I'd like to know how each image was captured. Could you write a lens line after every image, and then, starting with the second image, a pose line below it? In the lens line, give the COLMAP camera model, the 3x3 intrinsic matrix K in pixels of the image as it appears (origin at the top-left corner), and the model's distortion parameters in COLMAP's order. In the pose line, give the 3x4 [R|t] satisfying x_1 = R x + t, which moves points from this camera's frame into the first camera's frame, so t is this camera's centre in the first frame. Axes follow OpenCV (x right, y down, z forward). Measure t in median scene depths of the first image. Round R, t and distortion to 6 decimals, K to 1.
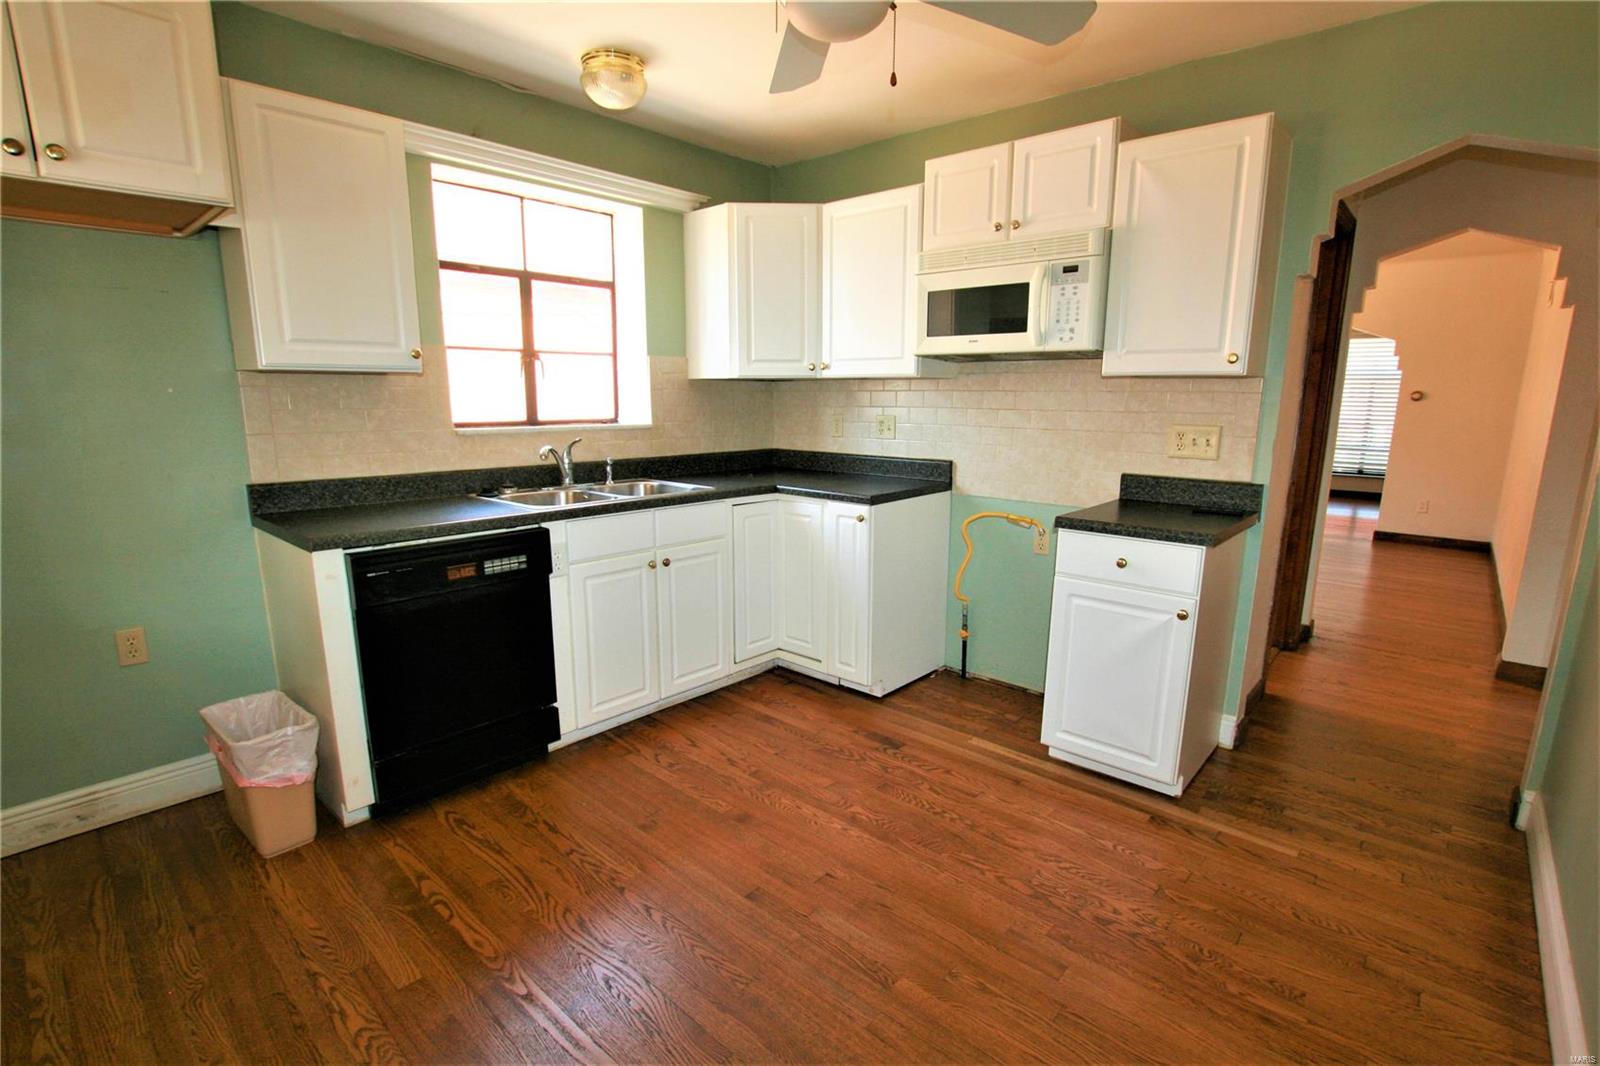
lens RADIAL K [[747.5, 0, 811.4], [0, 747.5, 548.3], [0, 0, 1]] dist [-0.023696, 0.000529]
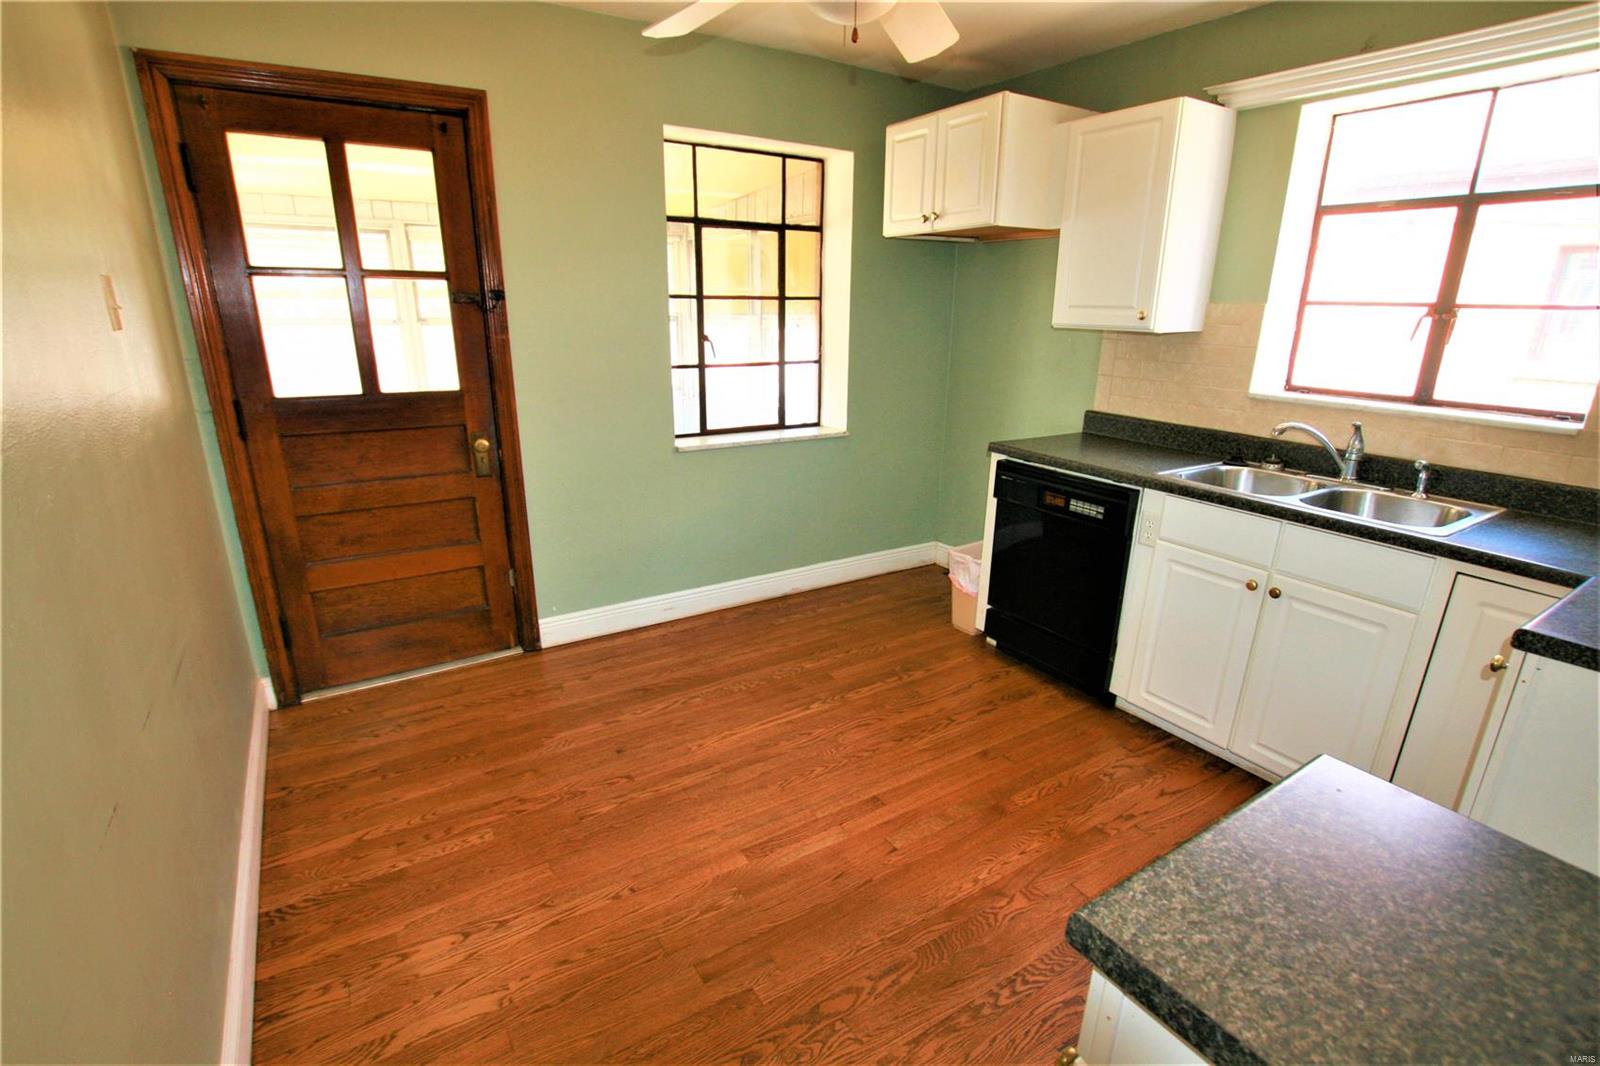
lens RADIAL K [[747.5, 0, 791.6], [0, 747.5, 539.6], [0, 0, 1]] dist [-0.023696, 0.000529]
pose [[-0.279259, 0.278577, -0.918917, 0.669725], [-0.207863, 0.916760, 0.341093, -0.200121], [0.937447, 0.286262, -0.198108, 0.732417]]
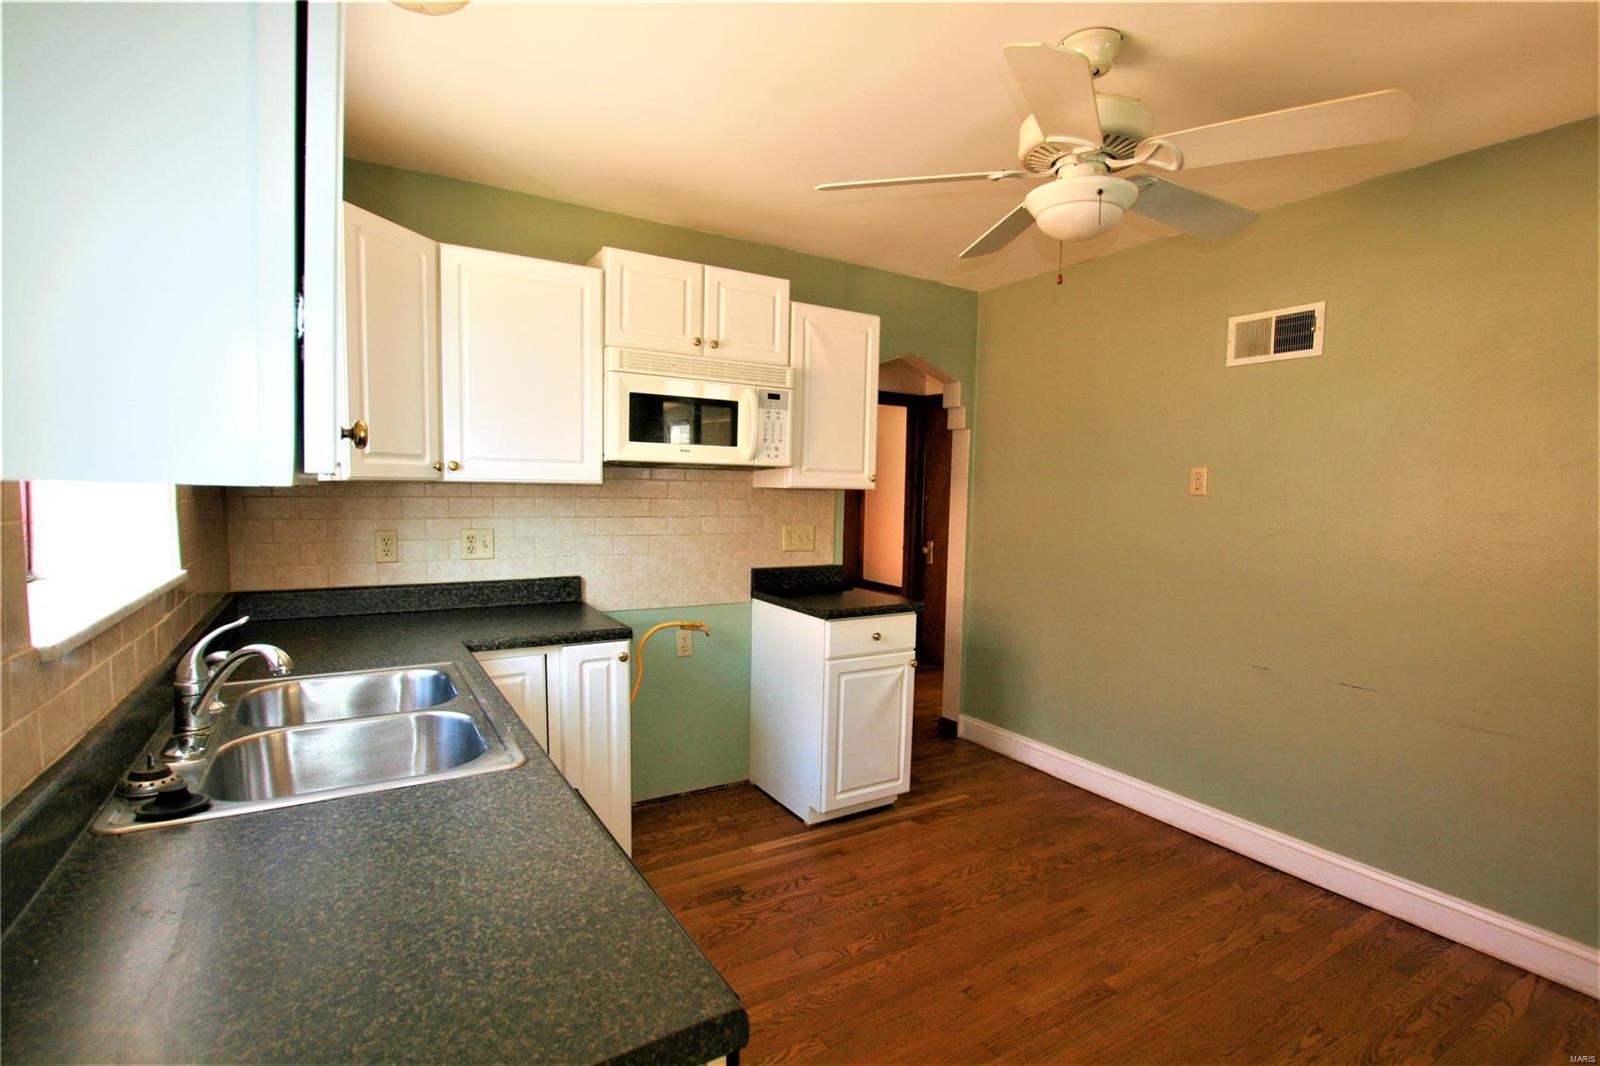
lens RADIAL K [[747.5, 0, 796.4], [0, 747.5, 554.1], [0, 0, 1]] dist [-0.023696, 0.000529]
pose [[0.291902, -0.083280, 0.952816, -0.726285], [0.176914, 0.983713, 0.031782, -0.160754], [-0.939944, 0.159289, 0.301882, 0.632151]]
